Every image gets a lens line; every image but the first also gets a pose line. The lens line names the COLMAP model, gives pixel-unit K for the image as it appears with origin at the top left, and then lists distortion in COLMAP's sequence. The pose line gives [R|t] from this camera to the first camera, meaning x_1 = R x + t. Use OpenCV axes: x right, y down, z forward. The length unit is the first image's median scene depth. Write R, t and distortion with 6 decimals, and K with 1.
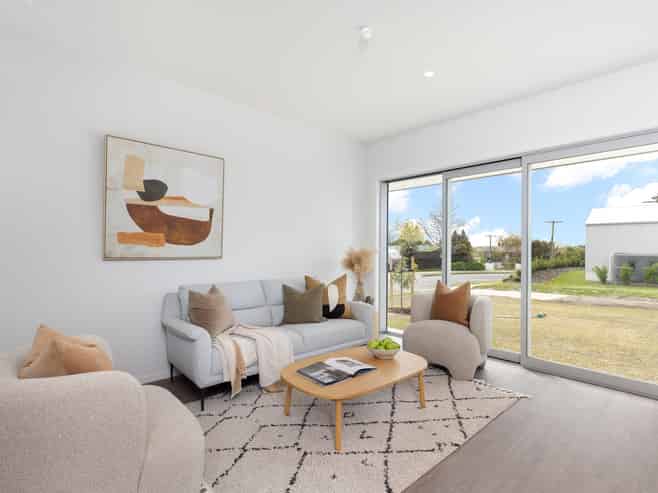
lens RADIAL K [[347.8, 0, 321.7], [0, 347.8, 250.2], [0, 0, 1]] dist [-0.002314, -0.000922]
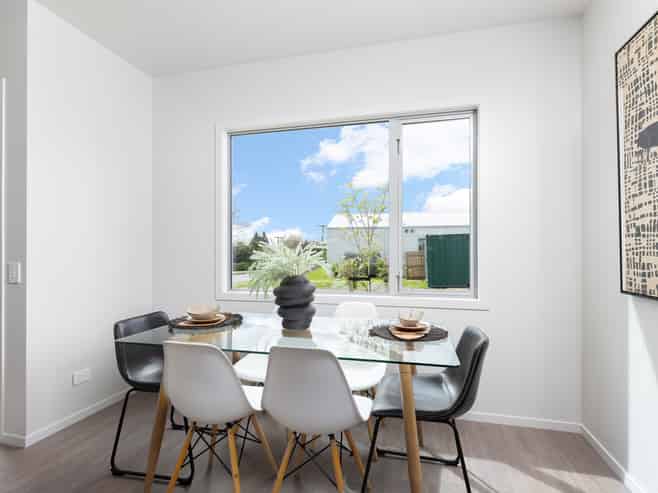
lens RADIAL K [[347.8, 0, 321.7], [0, 347.8, 250.2], [0, 0, 1]] dist [-0.002314, -0.000922]
pose [[0.811072, -0.005656, 0.584919, -0.038114], [0.007951, 0.999967, -0.001356, 0.002368], [-0.584893, 0.005750, 0.811090, 0.445511]]
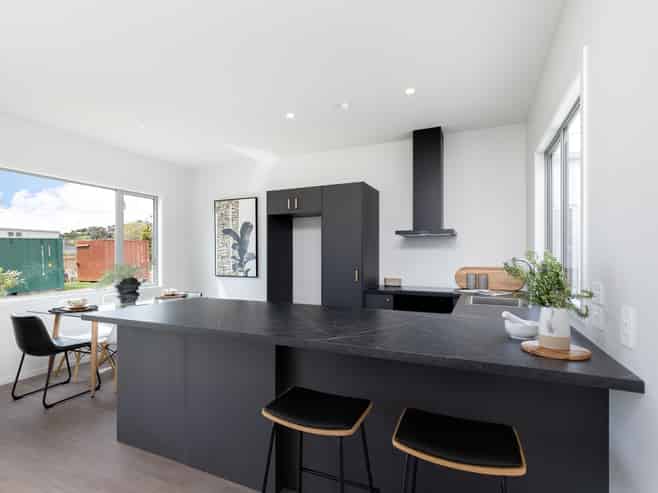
lens RADIAL K [[342.4, 0, 335.2], [0, 342.4, 256.5], [0, 0, 1]] dist [0.001109, 0.000122]
pose [[-0.450262, -0.008760, 0.892854, -0.359512], [-0.003198, 0.999961, 0.008198, -0.010475], [-0.892891, 0.000836, -0.450272, 0.560226]]
